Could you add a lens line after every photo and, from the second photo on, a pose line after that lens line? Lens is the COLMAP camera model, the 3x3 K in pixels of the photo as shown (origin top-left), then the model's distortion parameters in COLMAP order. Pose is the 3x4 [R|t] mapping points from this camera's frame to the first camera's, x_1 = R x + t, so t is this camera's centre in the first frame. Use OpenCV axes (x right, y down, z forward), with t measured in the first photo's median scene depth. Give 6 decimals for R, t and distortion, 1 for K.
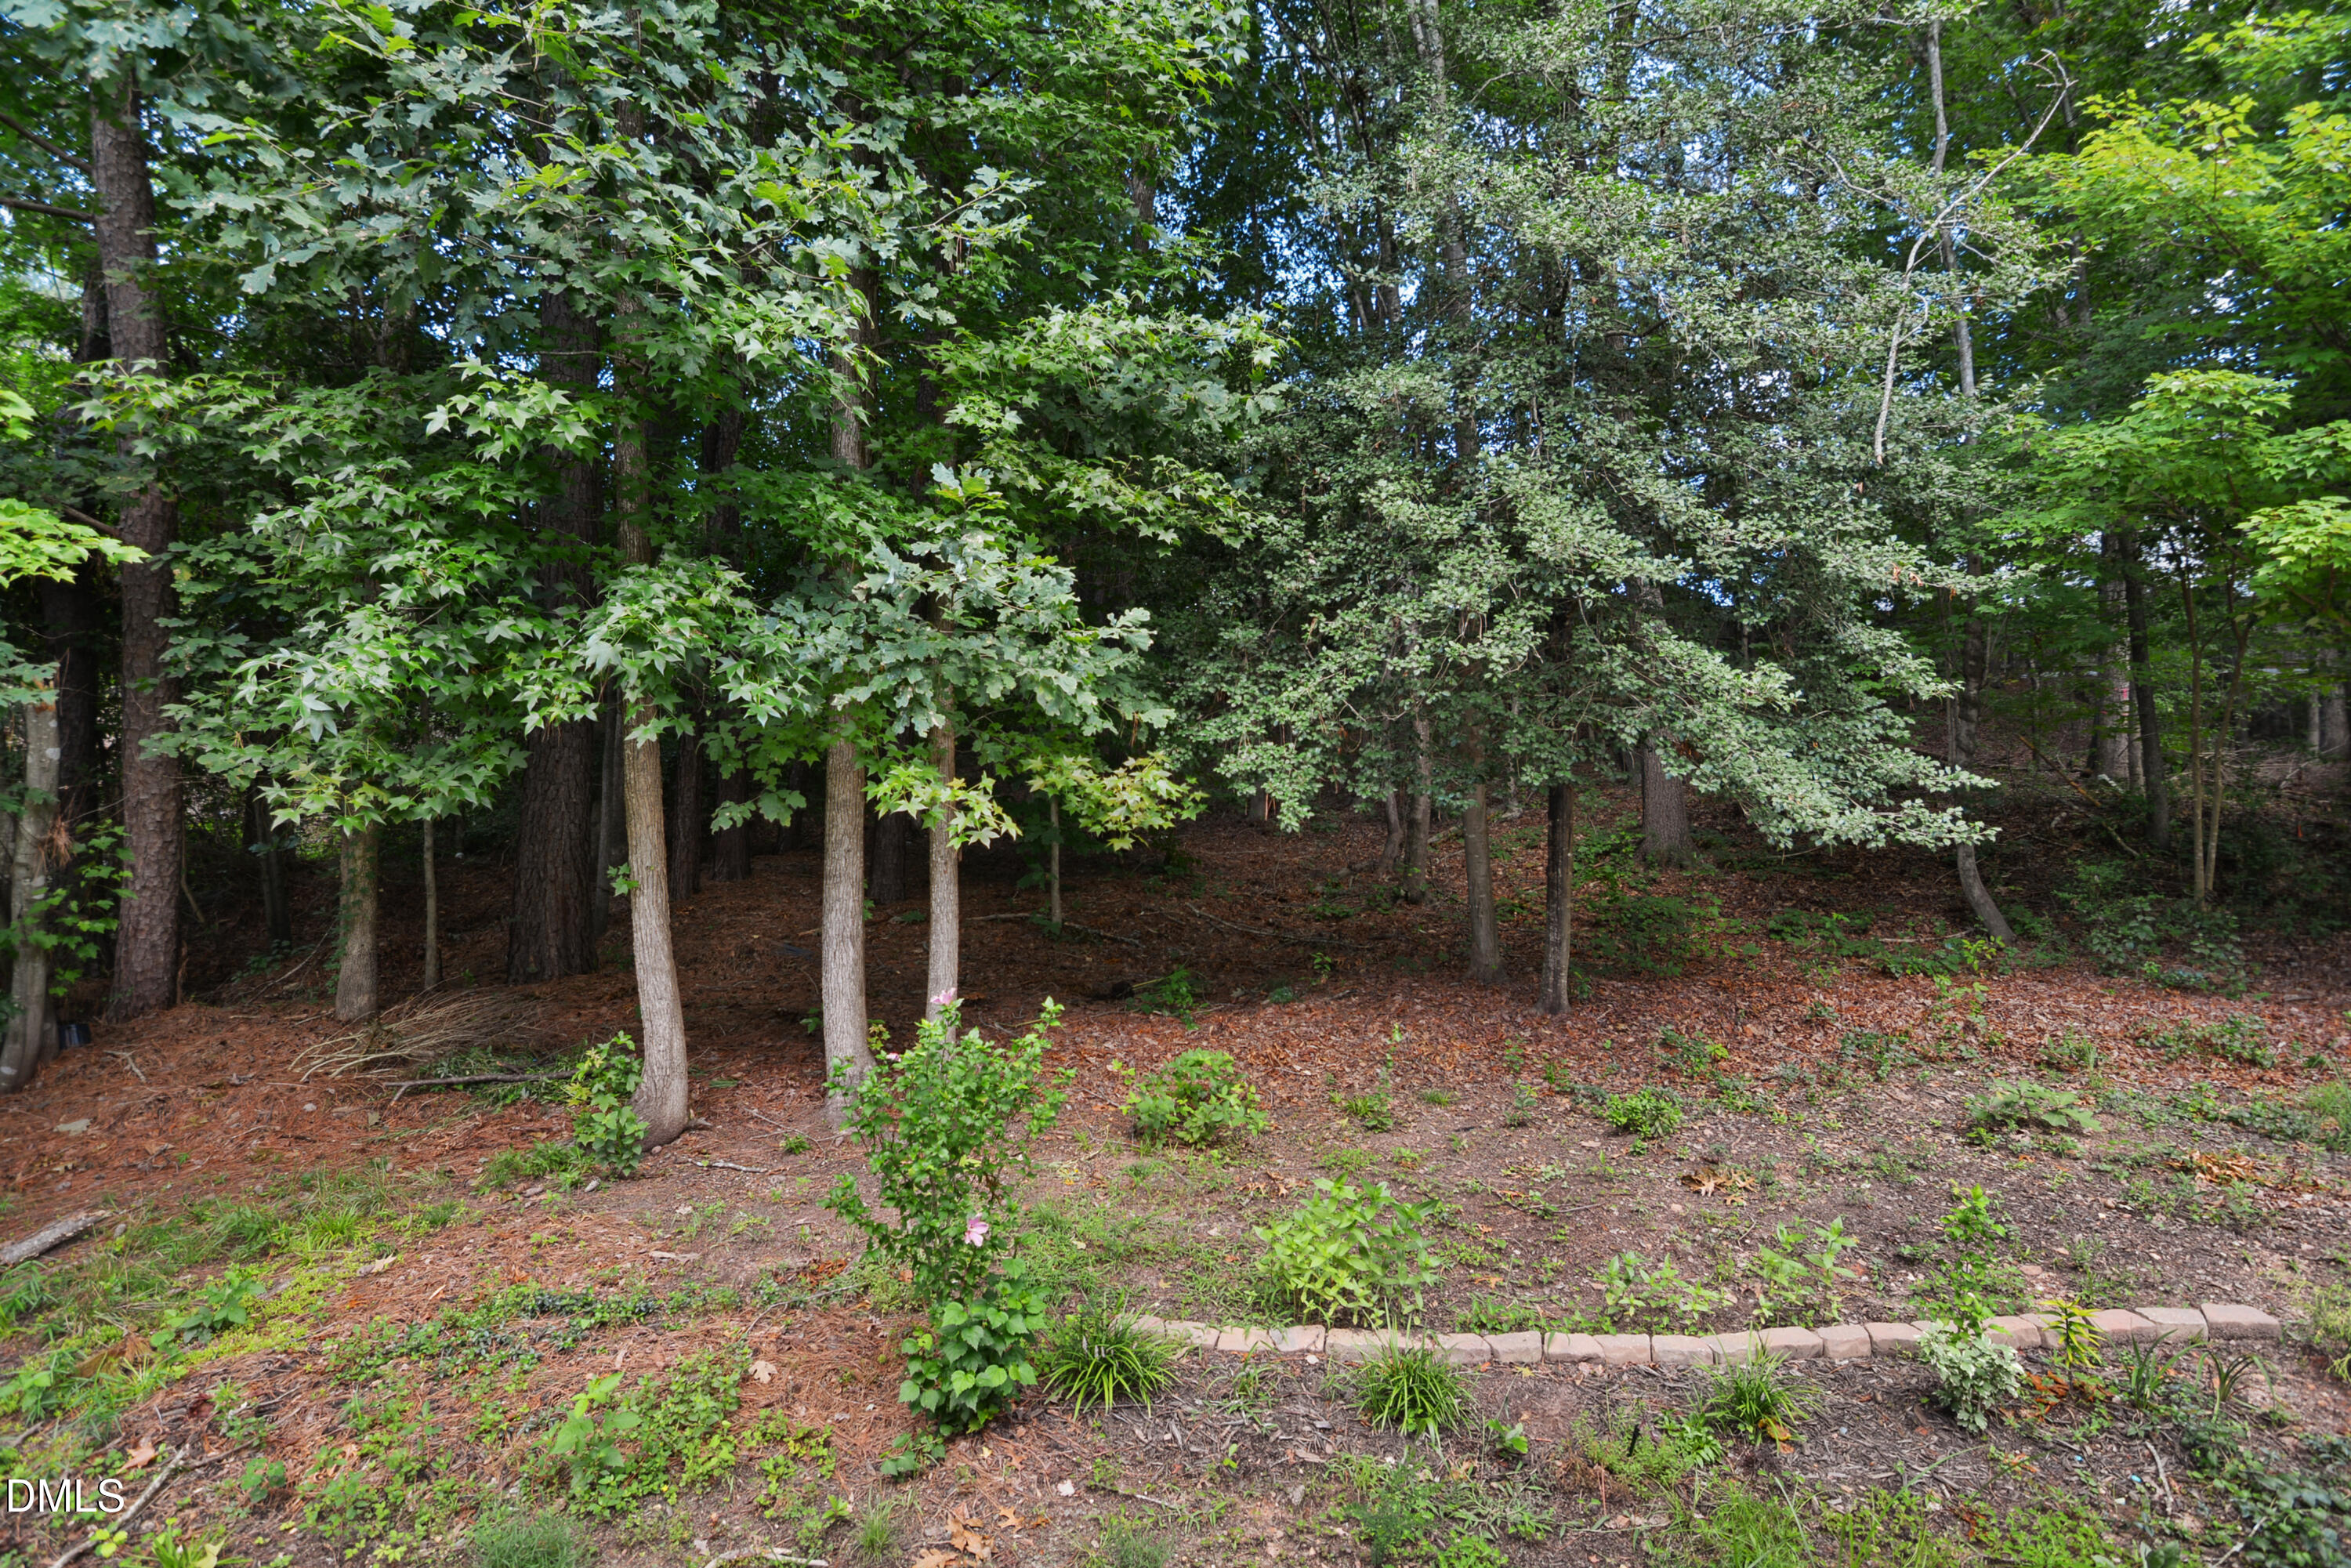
lens RADIAL K [[1177.8, 0, 1160.4], [0, 1177.8, 780.1], [0, 0, 1]] dist [-0.034287, 0.010200]
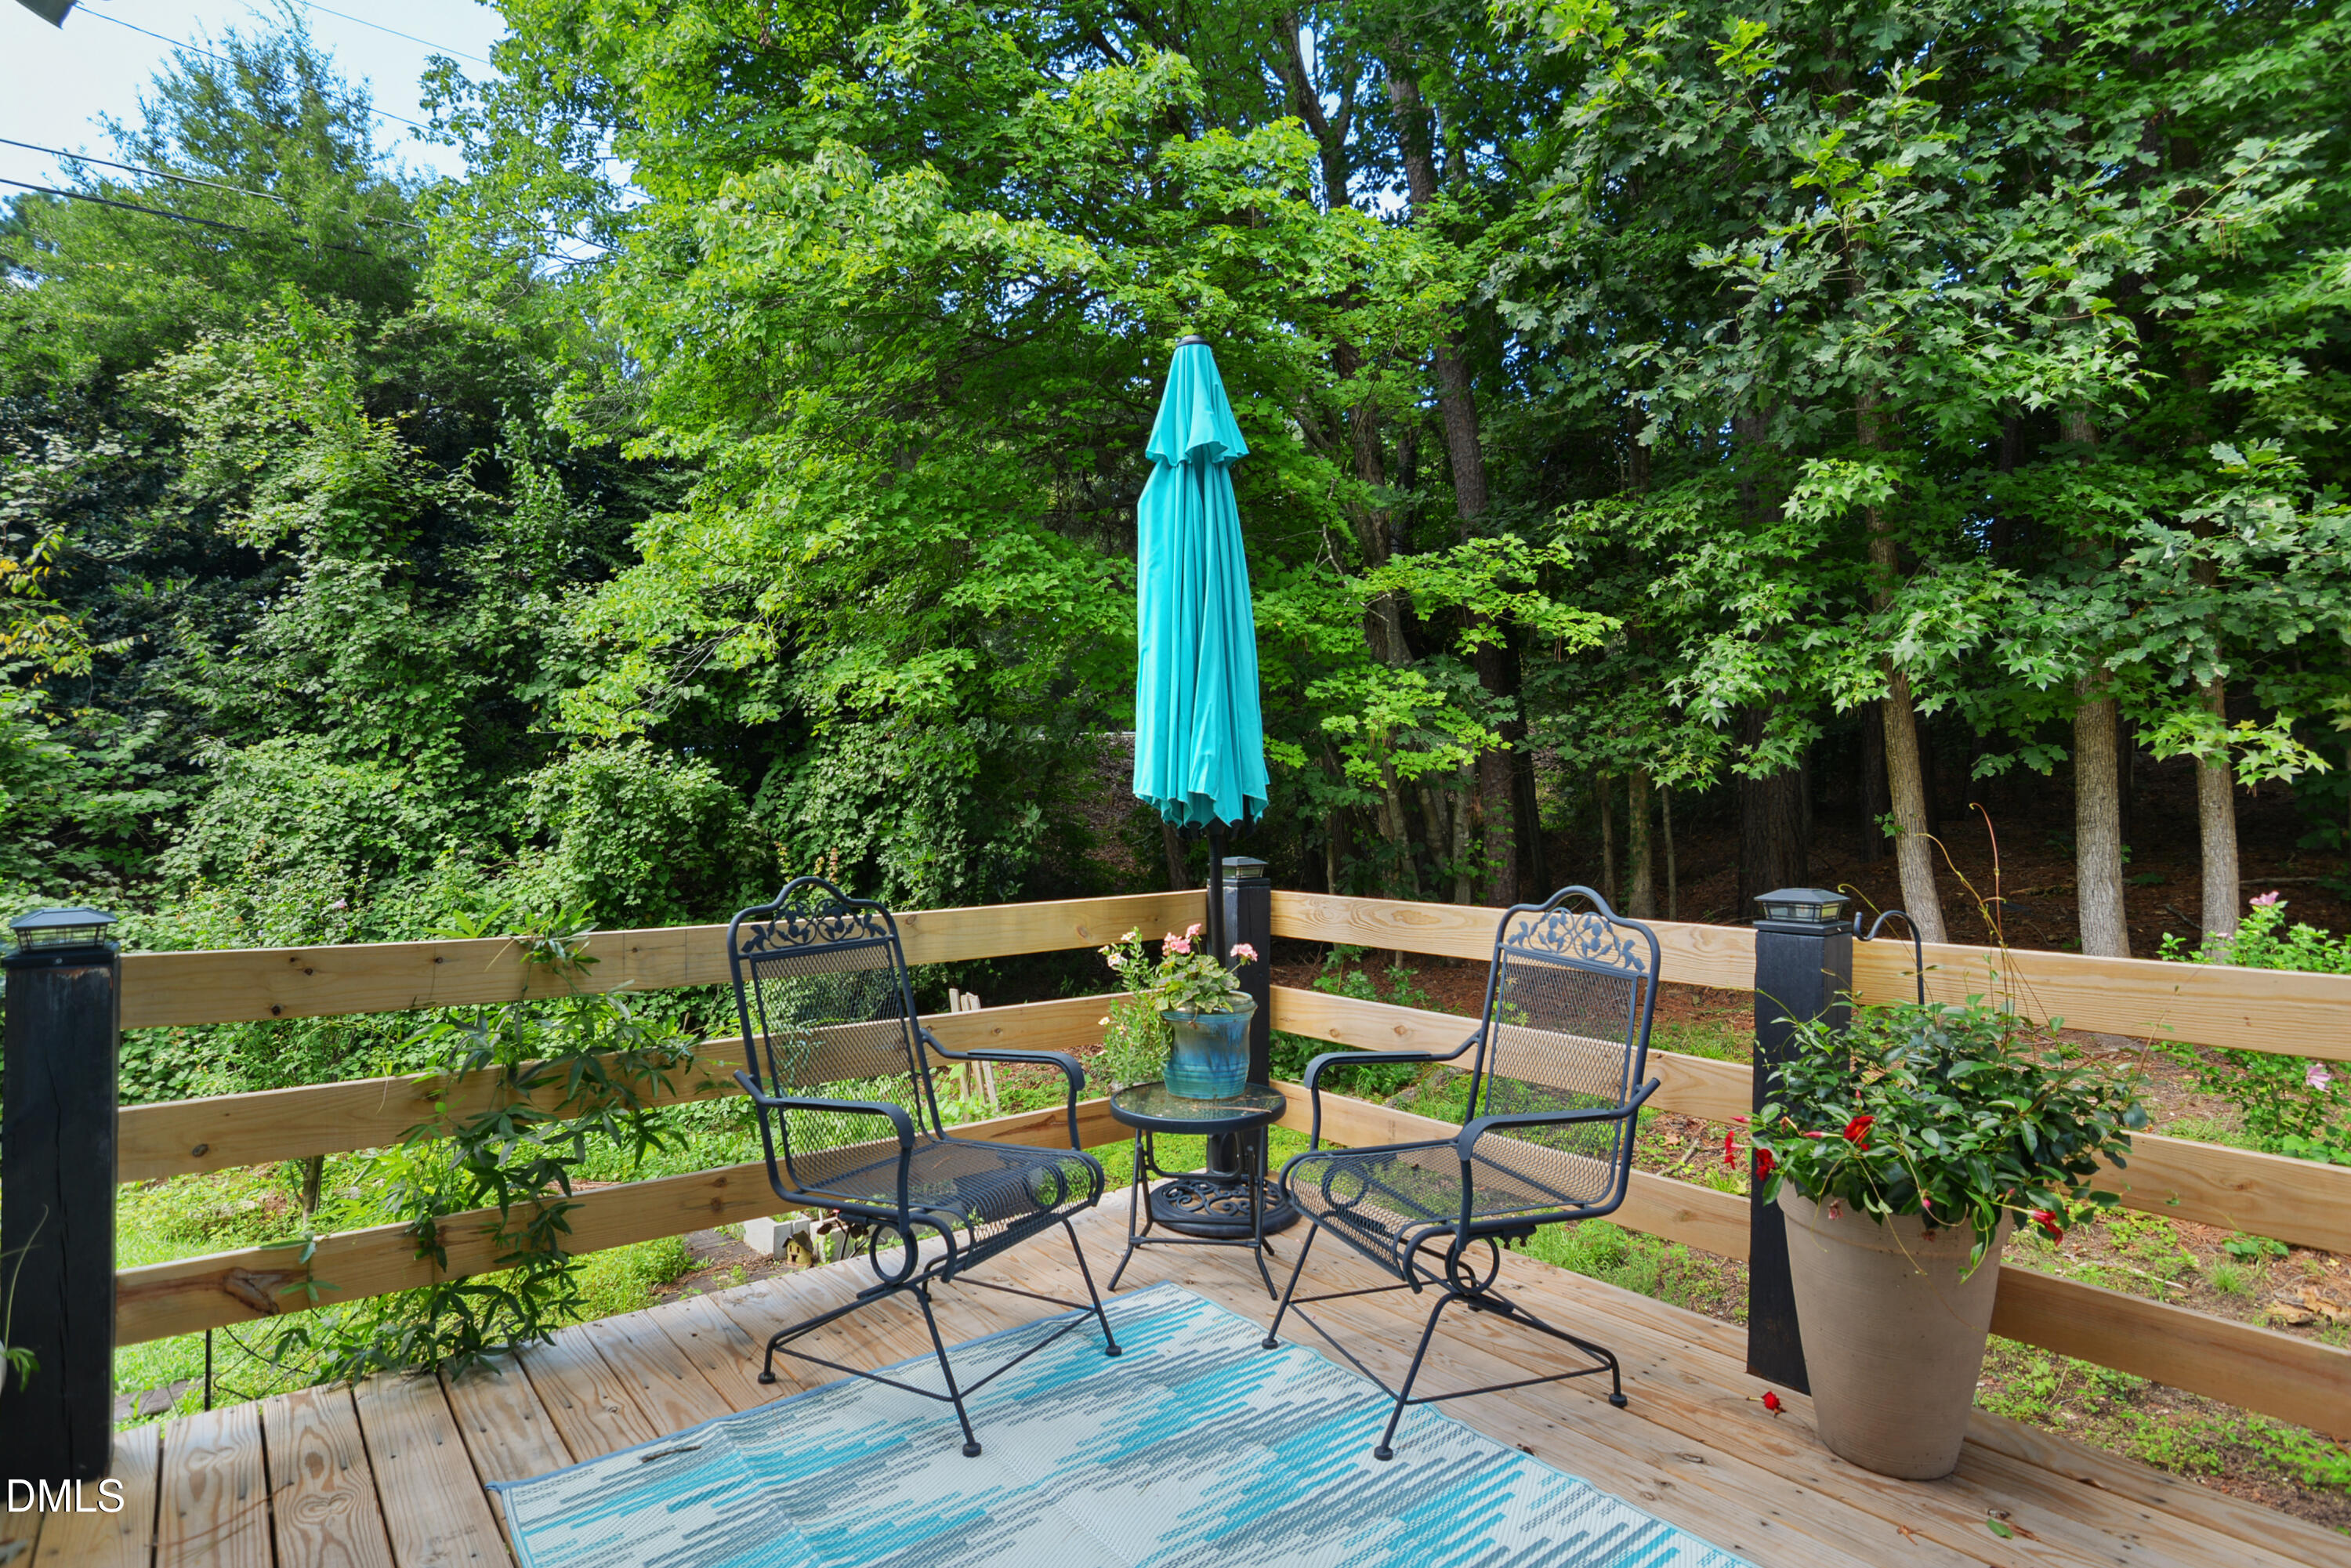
lens RADIAL K [[1189.3, 0, 1149.5], [0, 1189.3, 807.1], [0, 0, 1]] dist [-0.046147, 0.014251]
pose [[0.630962, -0.025256, -0.775403, 0.013365], [0.055122, 0.998403, 0.012335, 0.008907], [0.773853, -0.050525, 0.631347, -0.480337]]
